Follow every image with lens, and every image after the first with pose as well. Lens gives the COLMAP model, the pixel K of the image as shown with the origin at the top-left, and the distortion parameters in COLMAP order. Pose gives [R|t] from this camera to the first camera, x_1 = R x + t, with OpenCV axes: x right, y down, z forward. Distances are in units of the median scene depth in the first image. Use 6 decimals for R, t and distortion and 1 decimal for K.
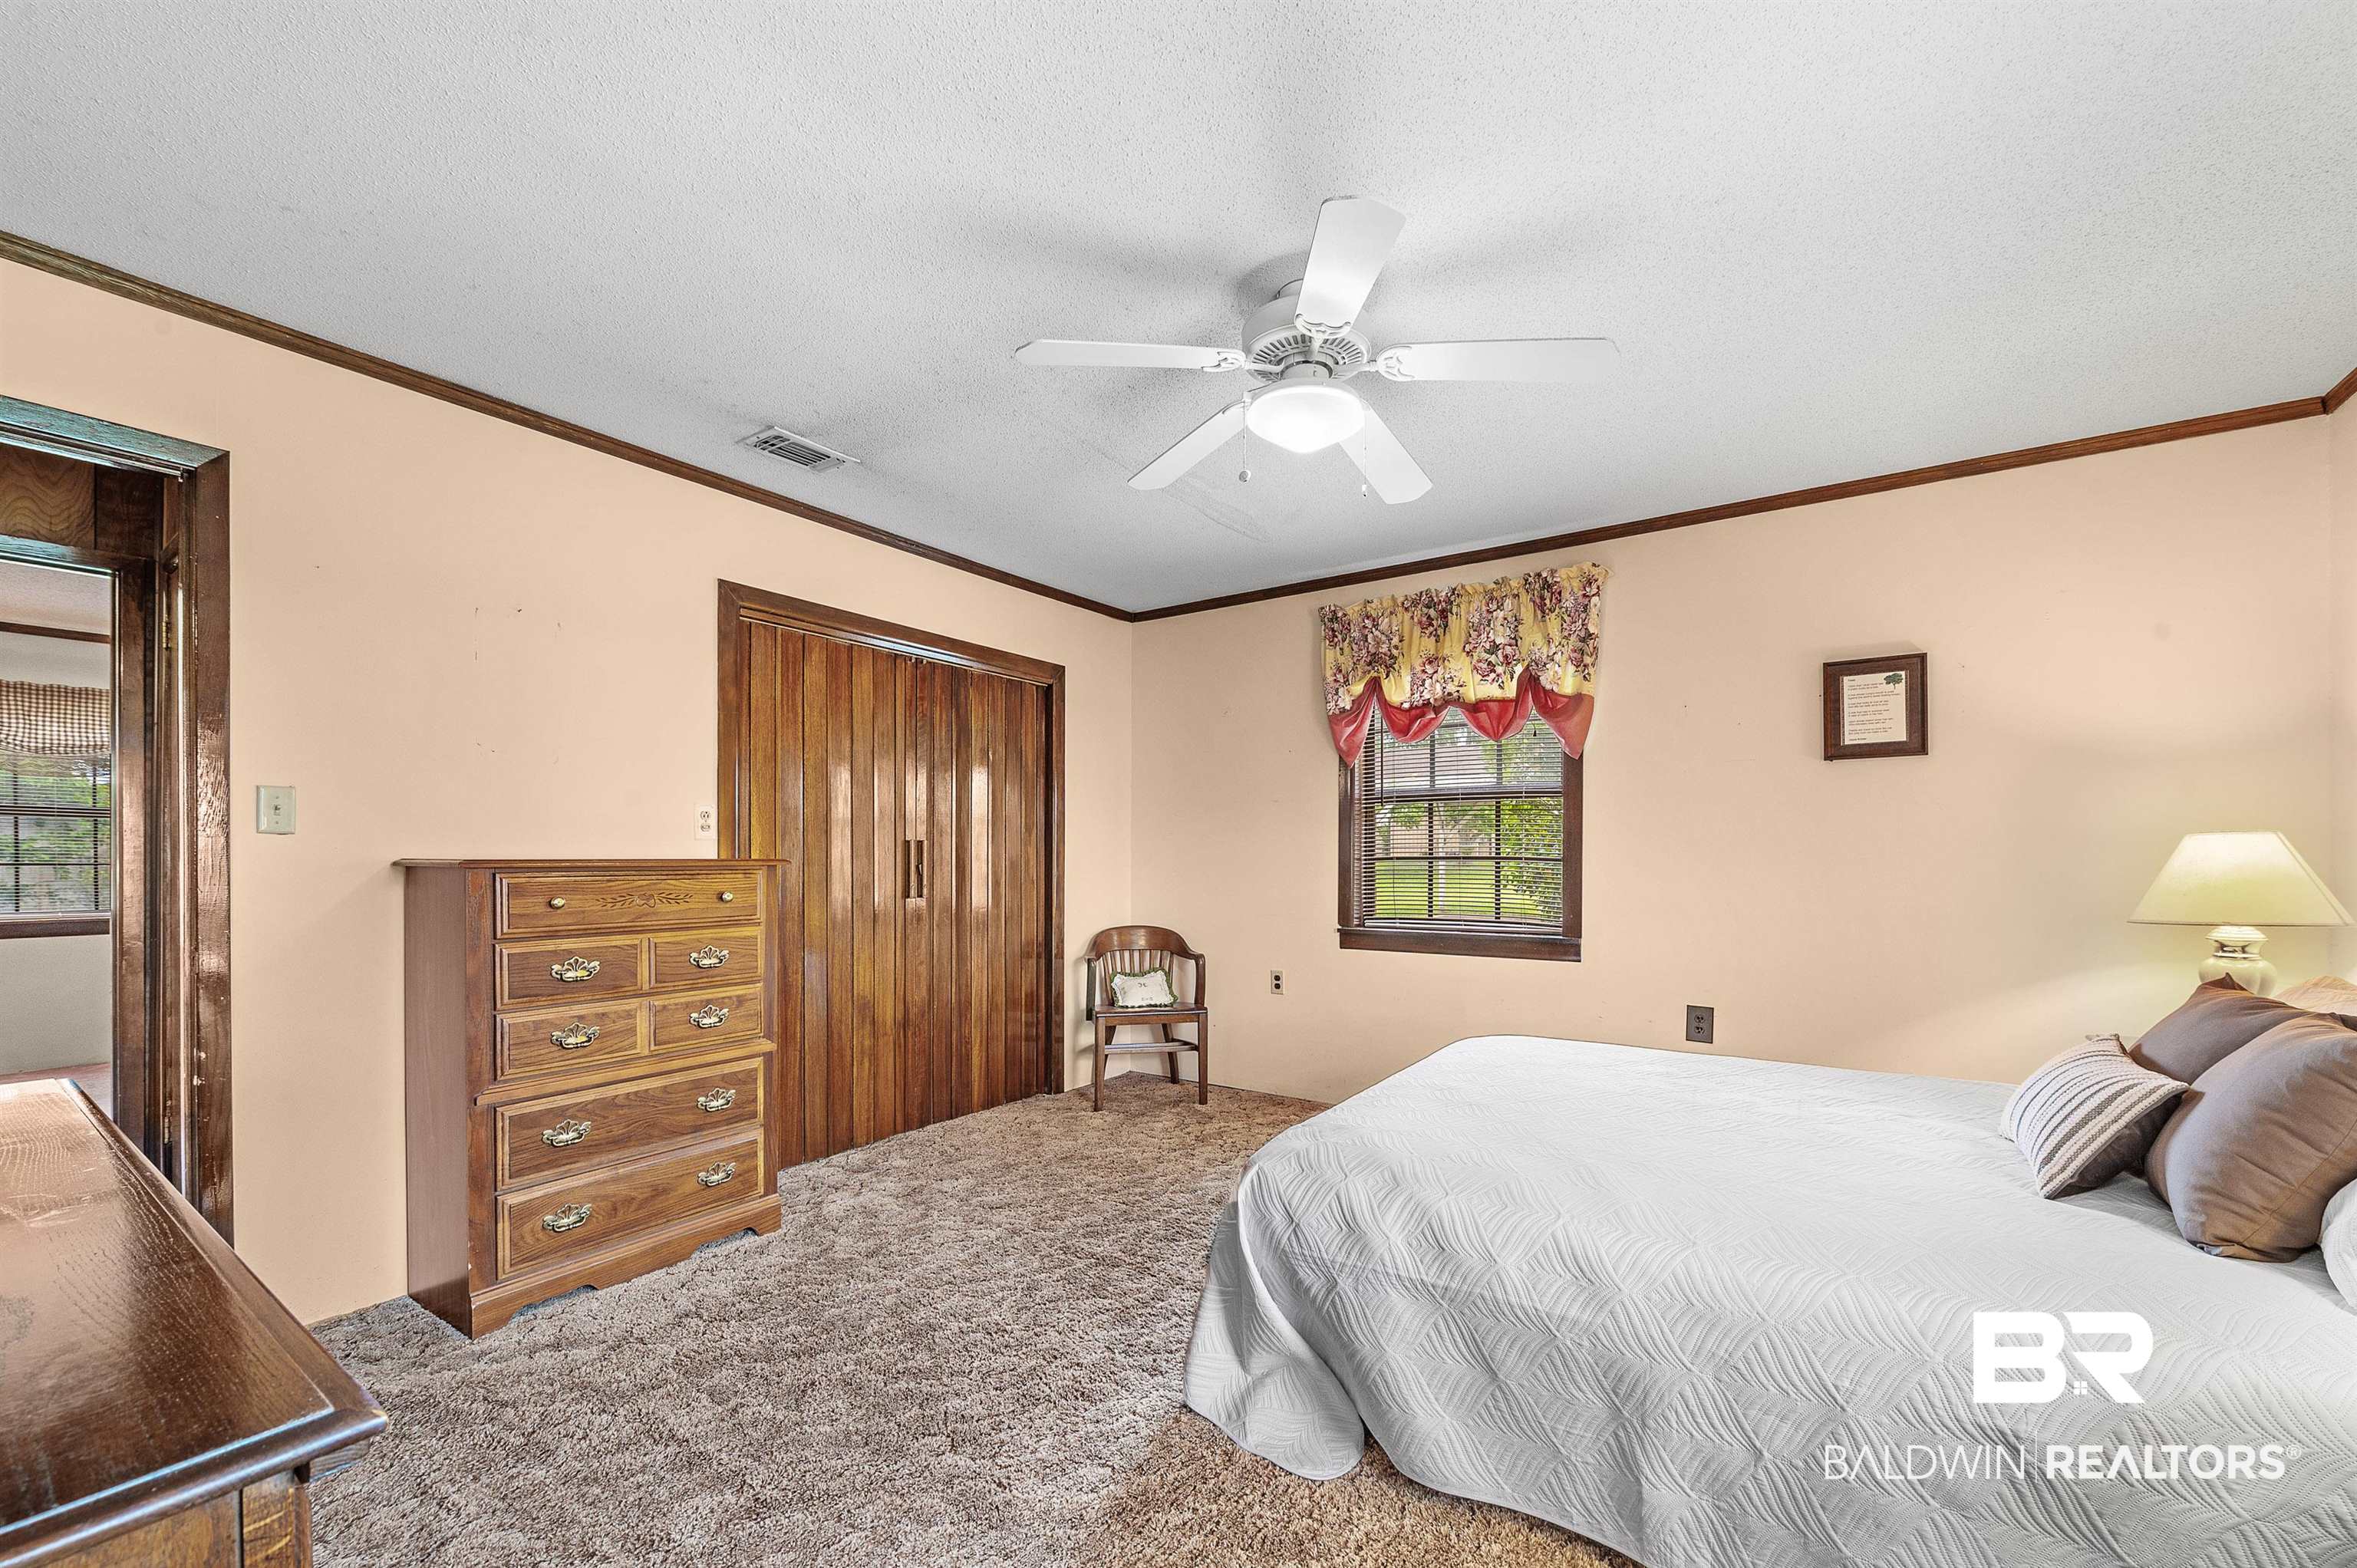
lens RADIAL K [[936.1, 0, 1191.9], [0, 936.1, 863.9], [0, 0, 1]] dist [-0.007864, -0.000695]
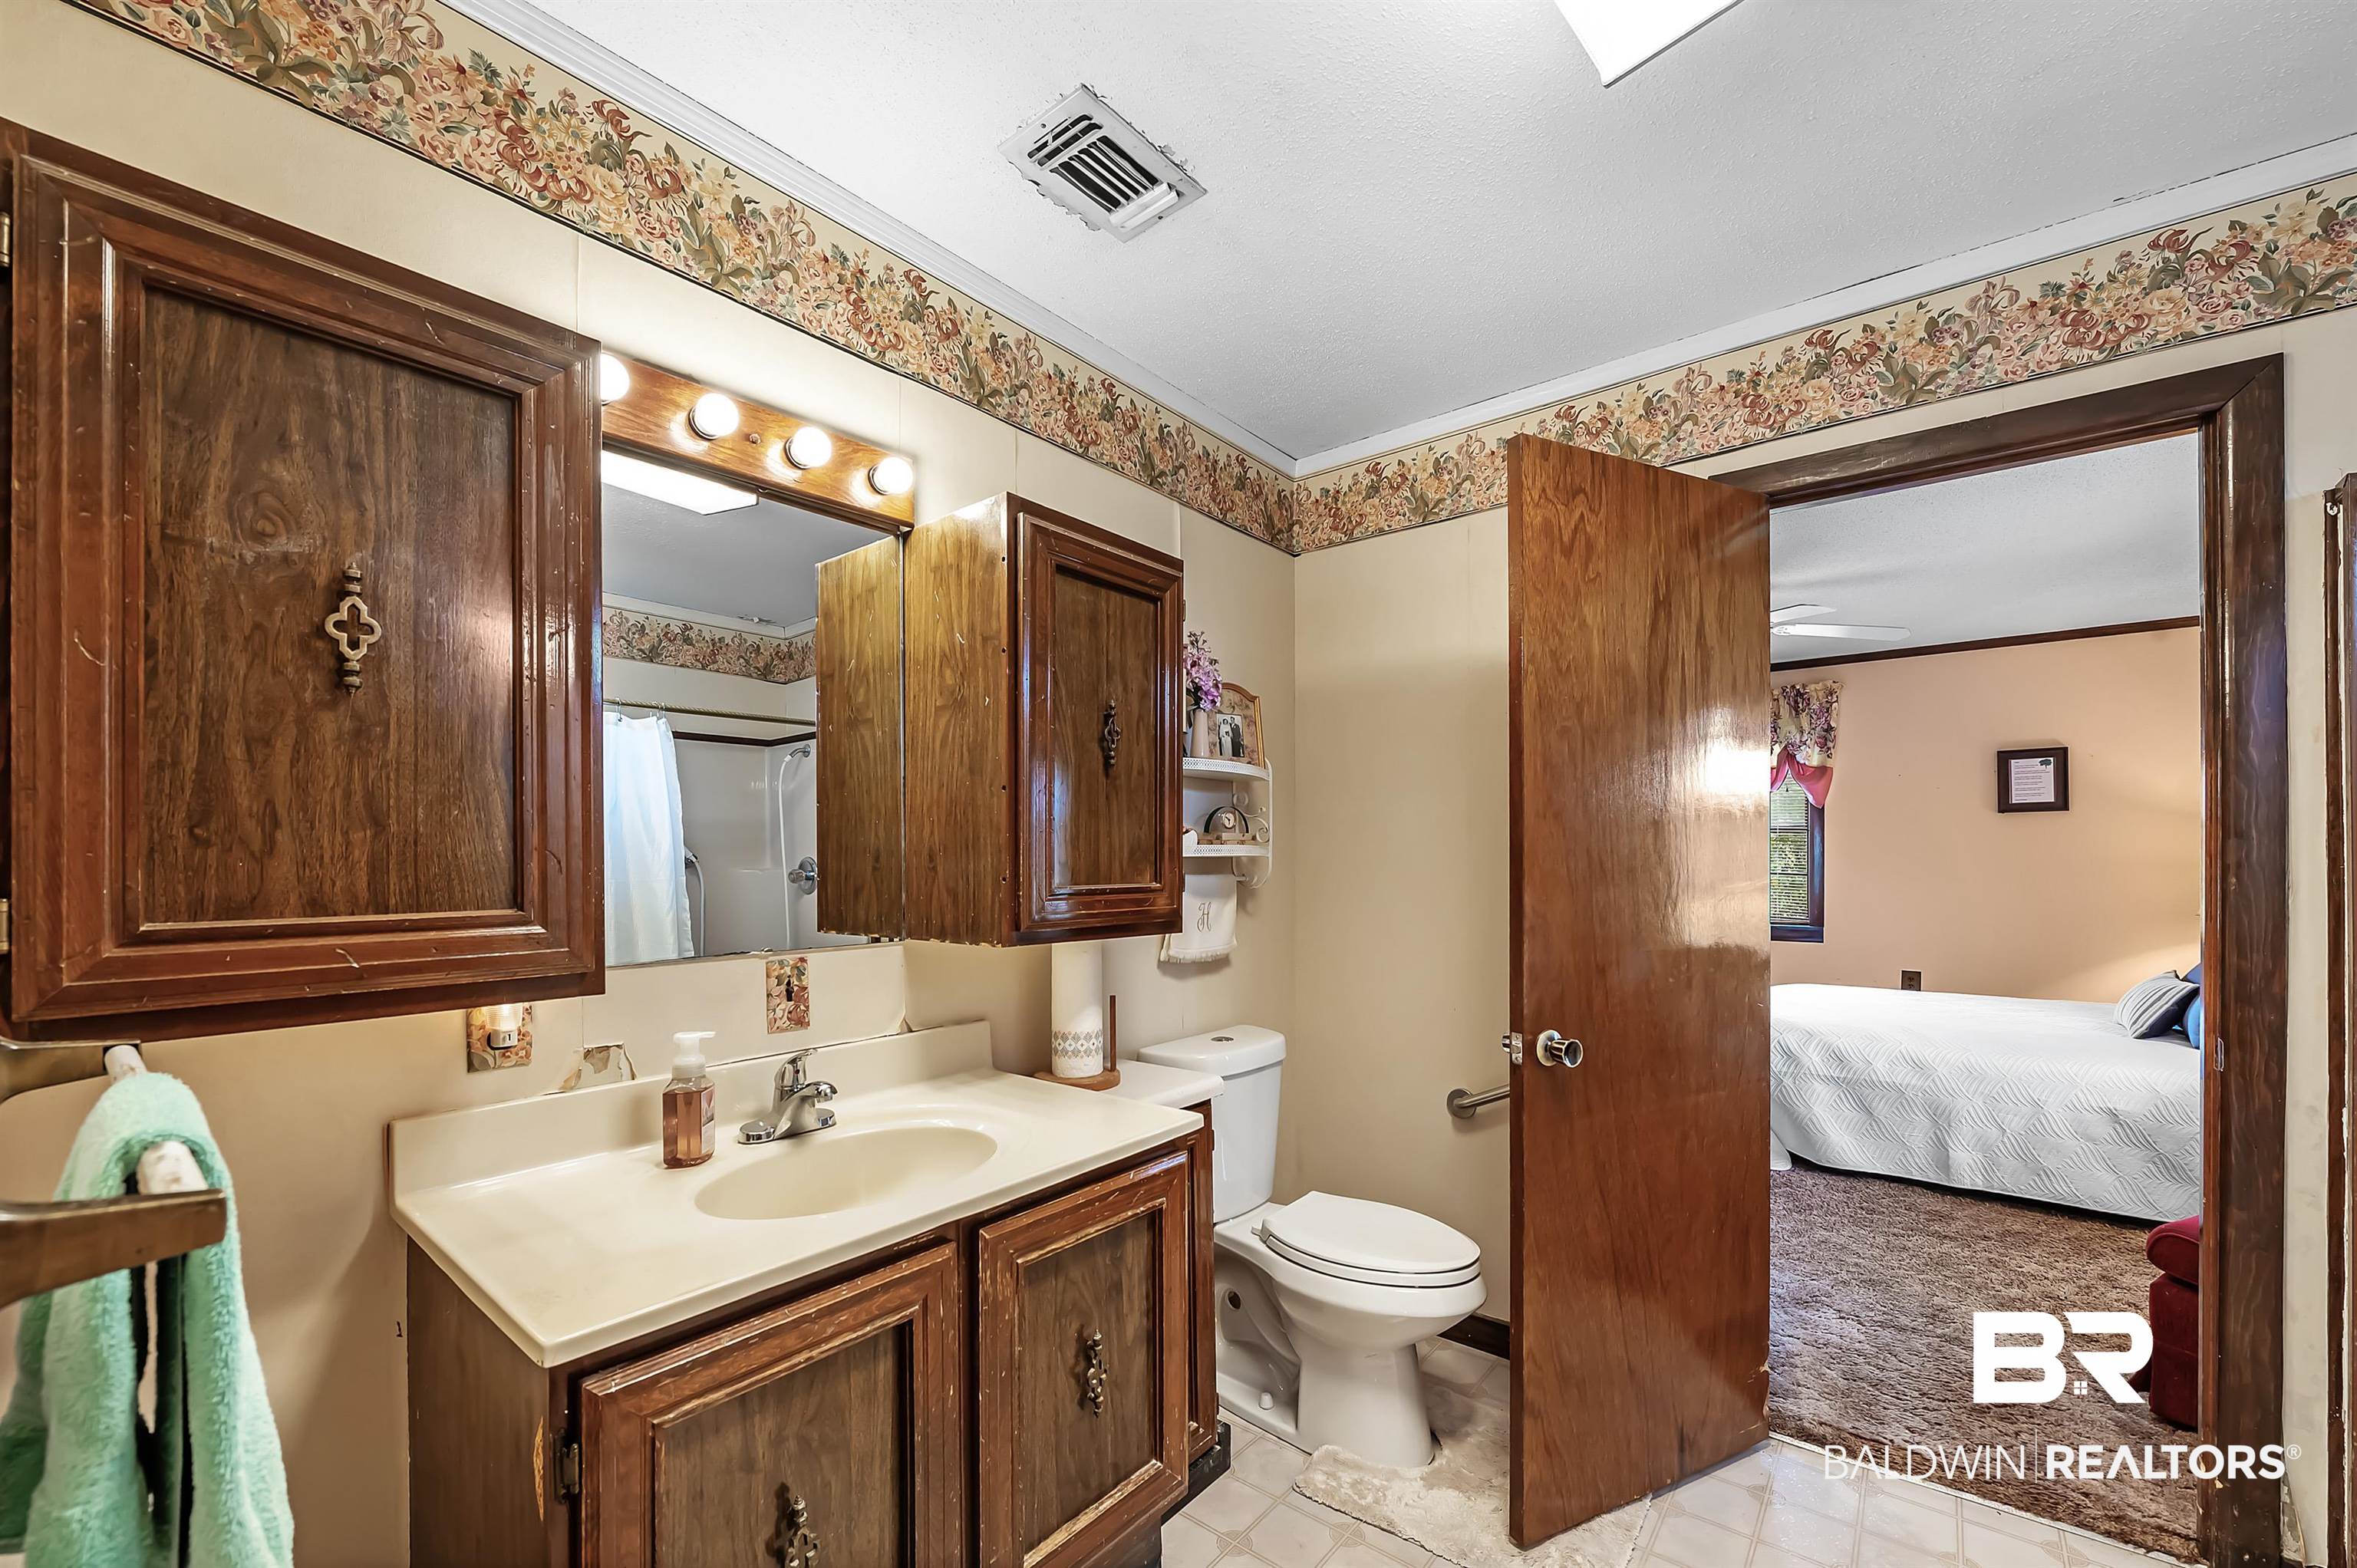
lens RADIAL K [[947.6, 0, 1185.2], [0, 947.6, 855.3], [0, 0, 1]] dist [-0.002333, -0.000496]
pose [[0.997222, -0.001540, -0.074468, -0.581466], [0.001284, 0.999993, -0.003480, -0.036408], [0.074473, 0.003375, 0.997217, -0.706250]]
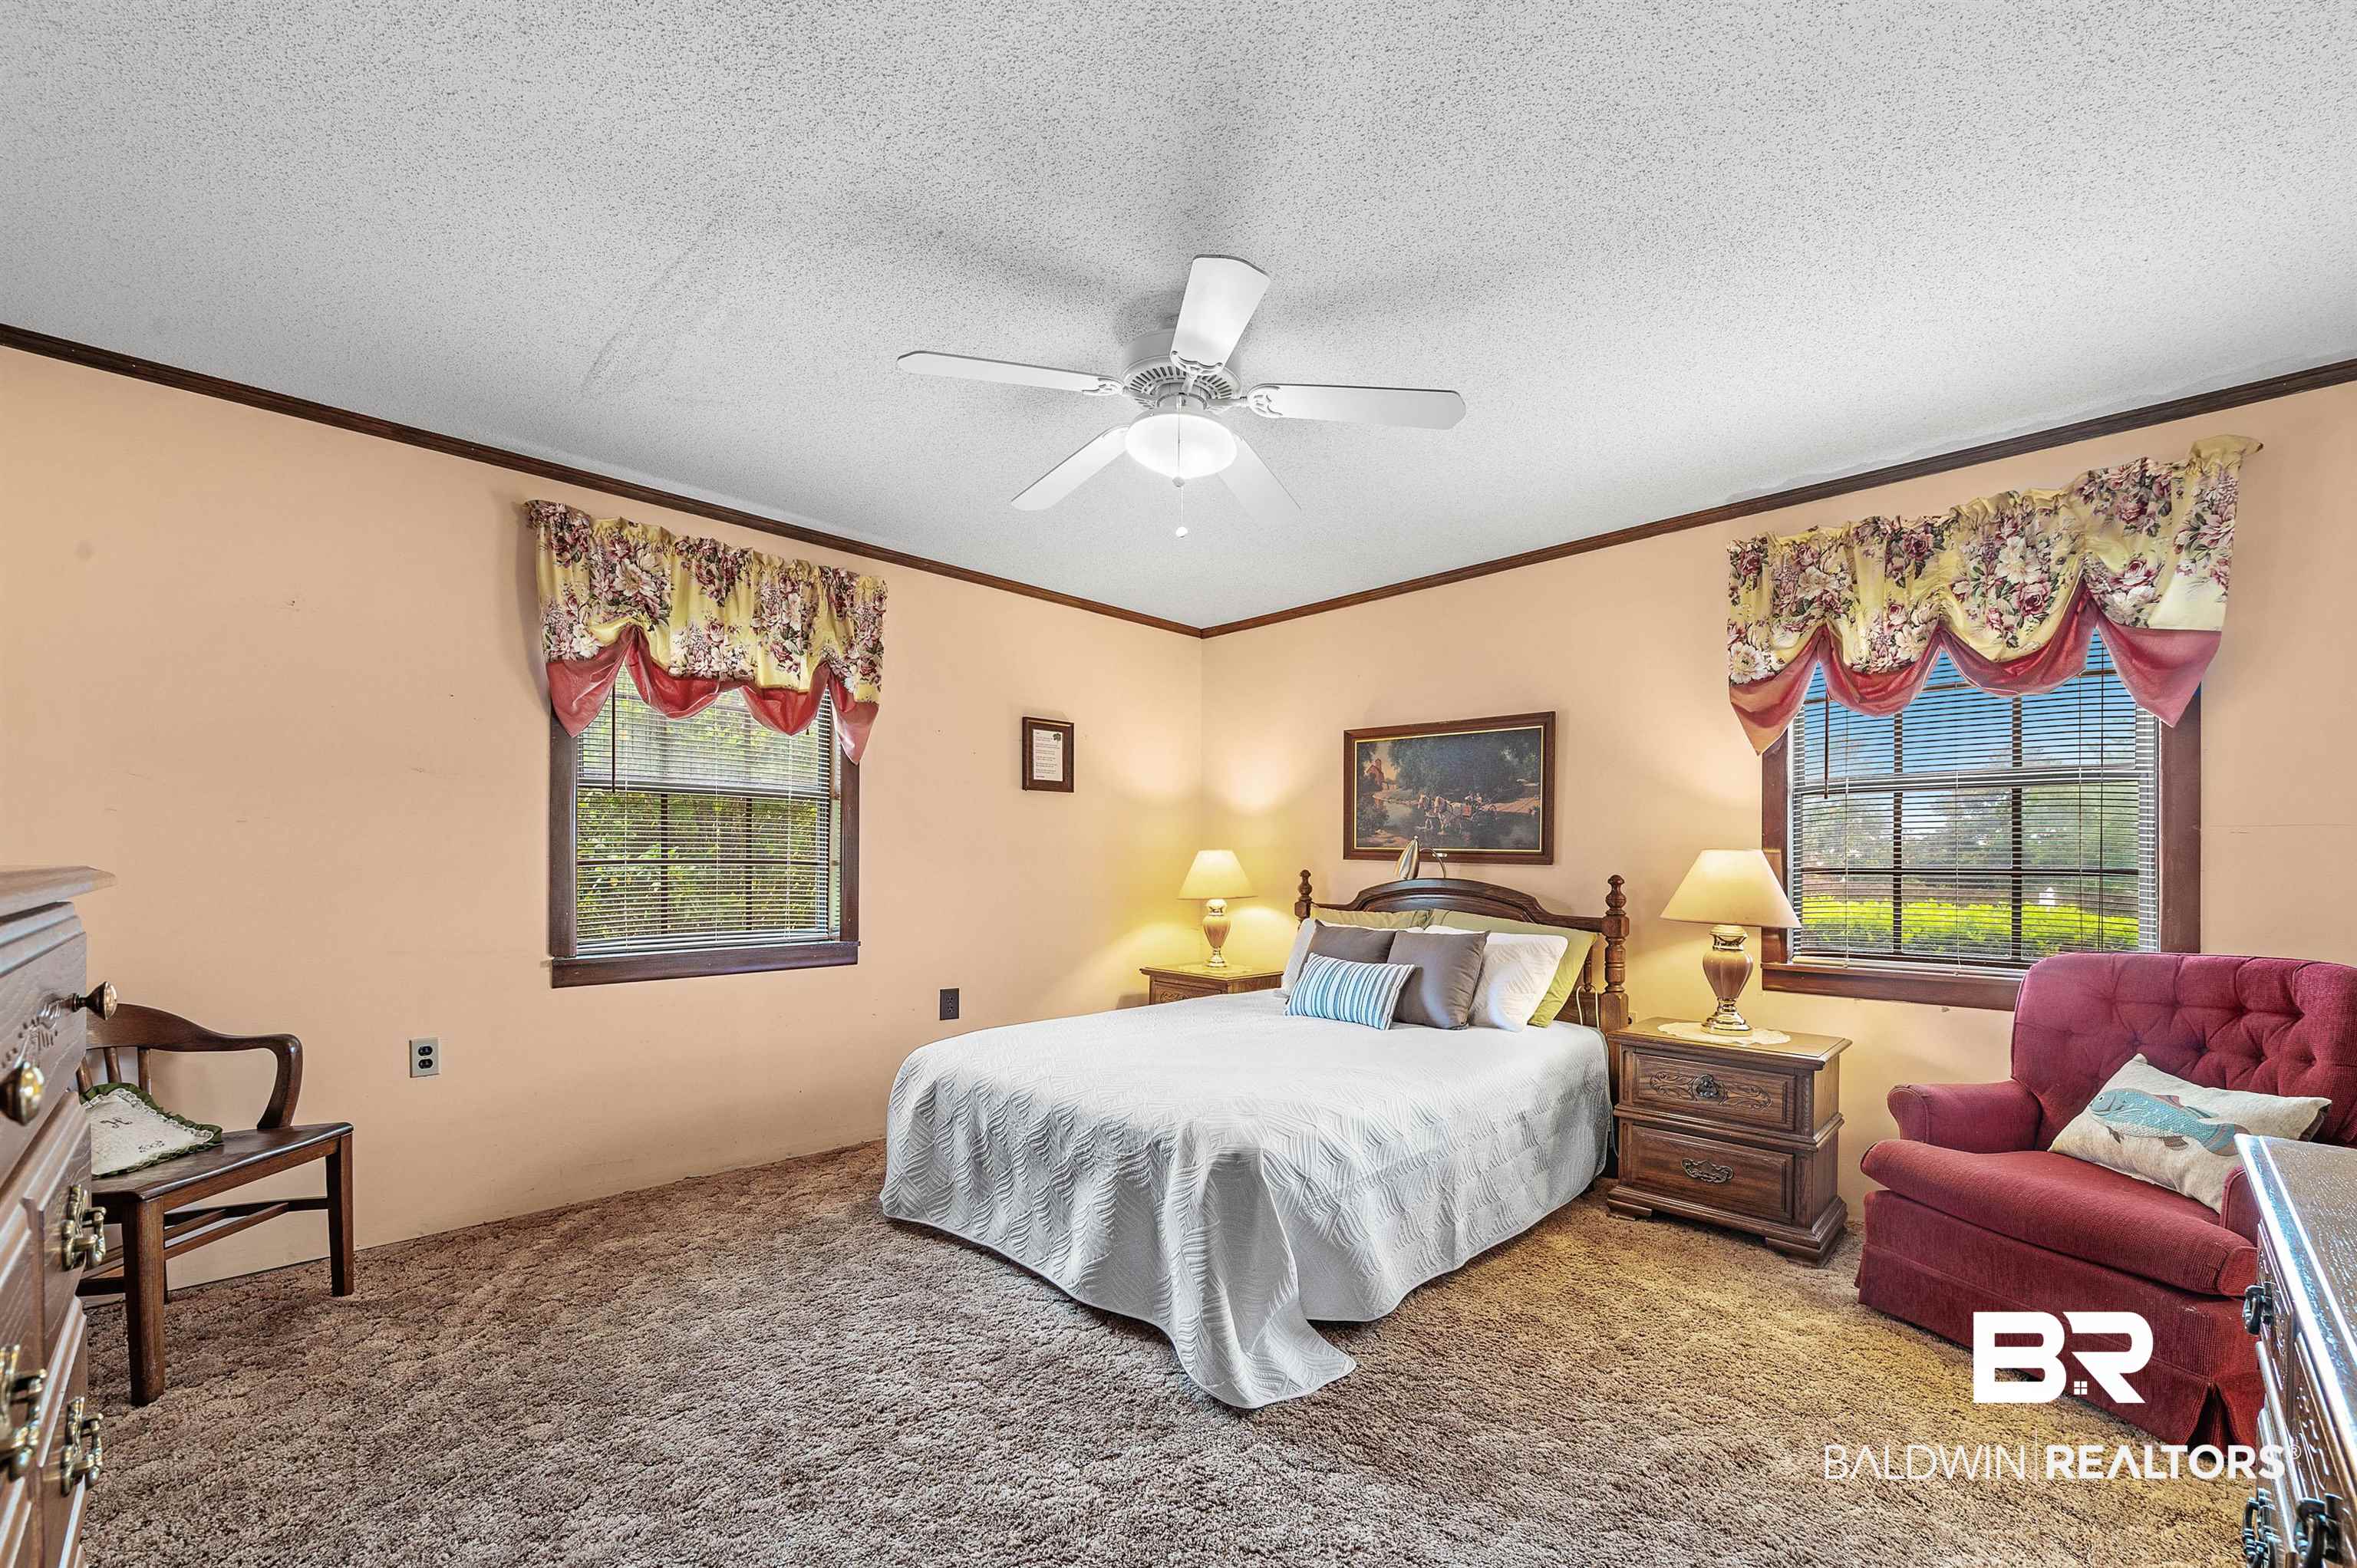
lens RADIAL K [[936.1, 0, 1191.9], [0, 936.1, 863.9], [0, 0, 1]] dist [-0.007864, -0.000695]
pose [[0.182526, -0.000673, 0.983201, -0.606677], [0.001605, 0.999999, 0.000387, -0.004858], [-0.983200, 0.001508, 0.182527, 0.531493]]
